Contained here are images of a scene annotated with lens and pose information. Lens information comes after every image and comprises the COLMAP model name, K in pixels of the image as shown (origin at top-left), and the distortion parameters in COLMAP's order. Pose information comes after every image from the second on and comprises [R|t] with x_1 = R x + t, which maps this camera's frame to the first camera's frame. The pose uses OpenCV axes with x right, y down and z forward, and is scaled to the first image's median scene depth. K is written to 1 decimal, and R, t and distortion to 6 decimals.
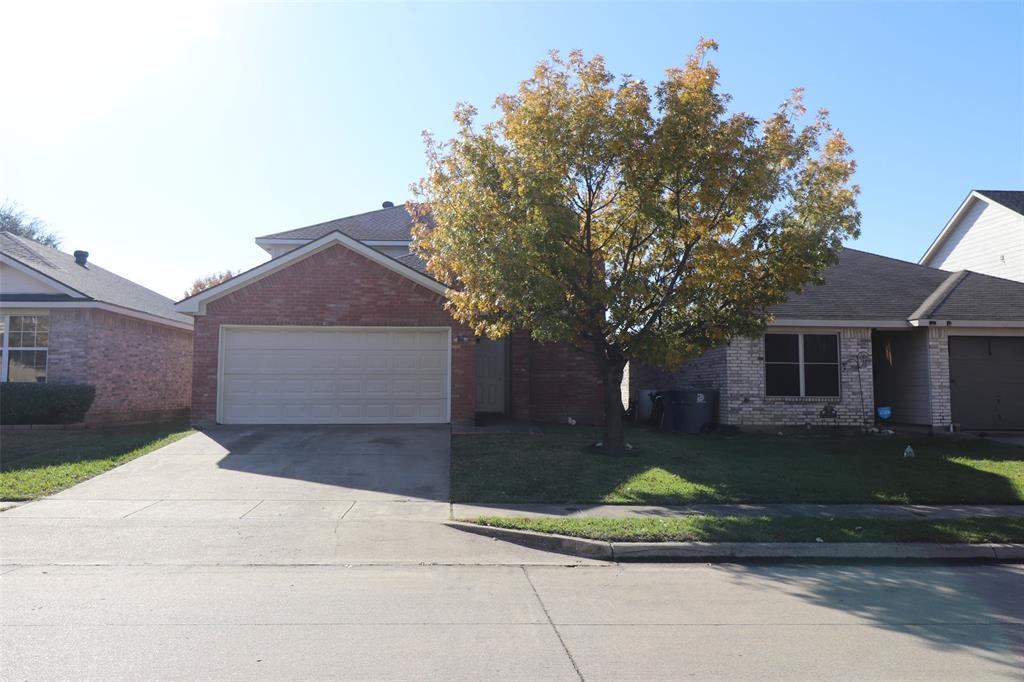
lens RADIAL K [[856.4, 0, 512.4], [0, 856.4, 339.2], [0, 0, 1]] dist [-0.004673, -0.000639]
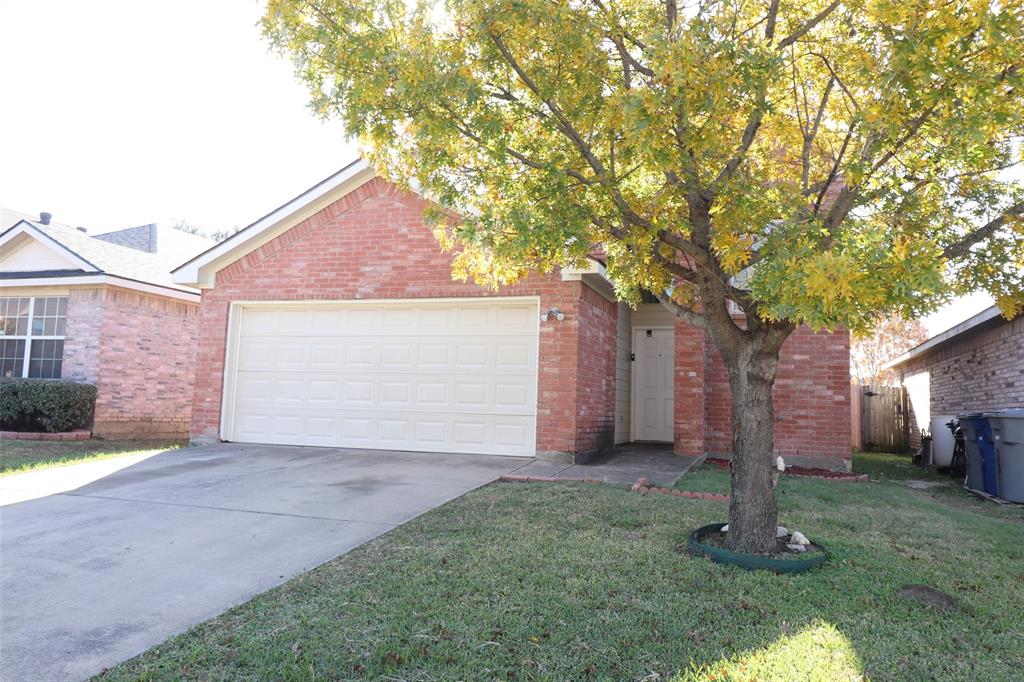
lens RADIAL K [[788.9, 0, 510.6], [0, 788.9, 342.2], [0, 0, 1]] dist [0.008308, 0.001952]
pose [[0.914126, -0.005910, -0.405386, 0.136872], [-0.007258, 0.999495, -0.030938, 0.035417], [0.405364, 0.031223, 0.913622, 0.490594]]
